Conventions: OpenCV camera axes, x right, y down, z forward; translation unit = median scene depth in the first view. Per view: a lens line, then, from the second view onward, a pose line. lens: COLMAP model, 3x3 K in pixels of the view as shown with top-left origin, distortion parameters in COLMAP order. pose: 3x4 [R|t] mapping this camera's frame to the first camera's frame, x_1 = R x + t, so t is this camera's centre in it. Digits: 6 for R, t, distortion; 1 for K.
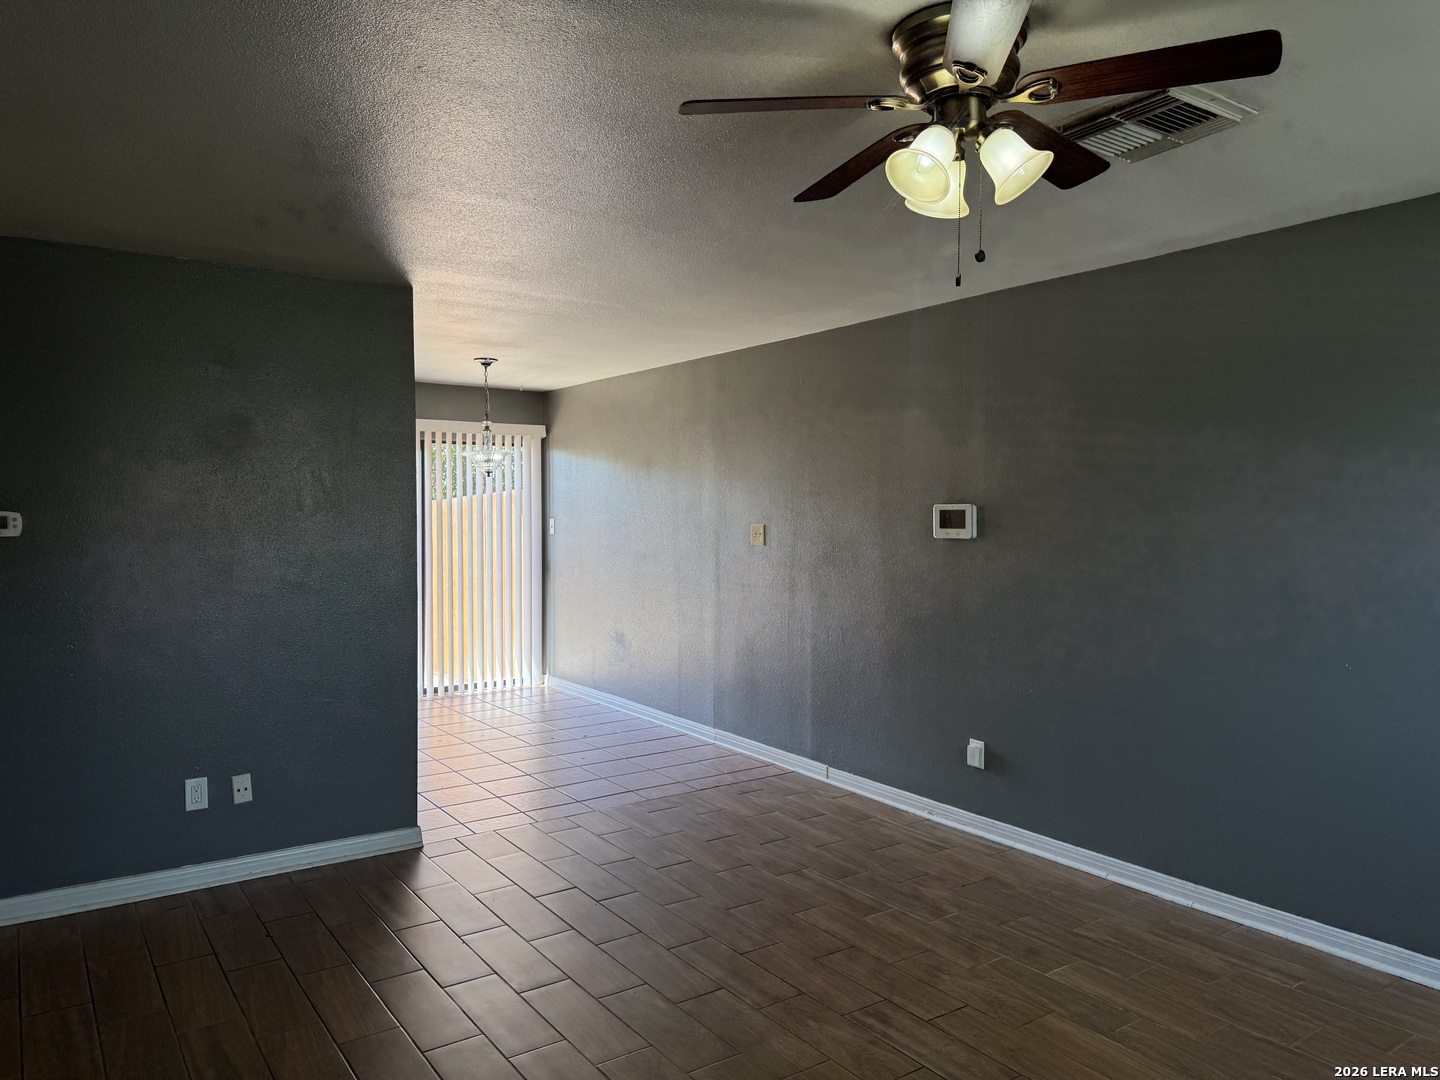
lens RADIAL K [[1018.3, 0, 718.4], [0, 1018.3, 539.9], [0, 0, 1]] dist [0.051259, -0.046944]
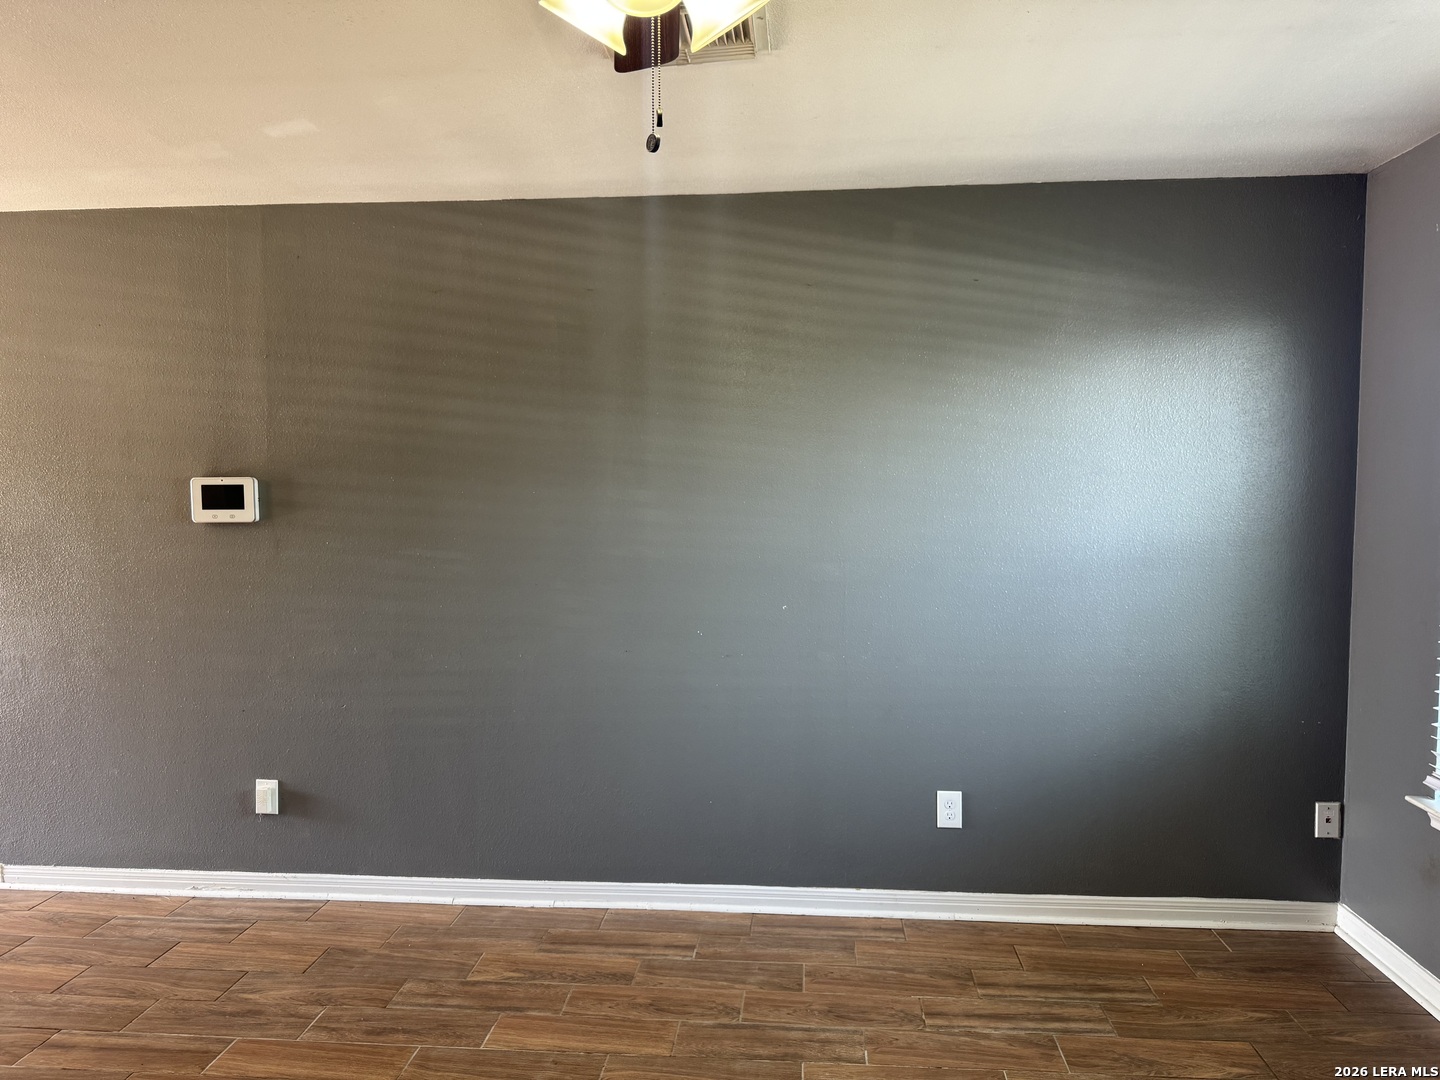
lens RADIAL K [[1018.3, 0, 711.8], [0, 1018.3, 553.9], [0, 0, 1]] dist [0.051259, -0.046944]
pose [[0.652900, -0.045029, 0.756104, -0.128122], [0.027889, 0.998984, 0.035411, 0.005636], [-0.756930, -0.002033, 0.653493, 0.261048]]
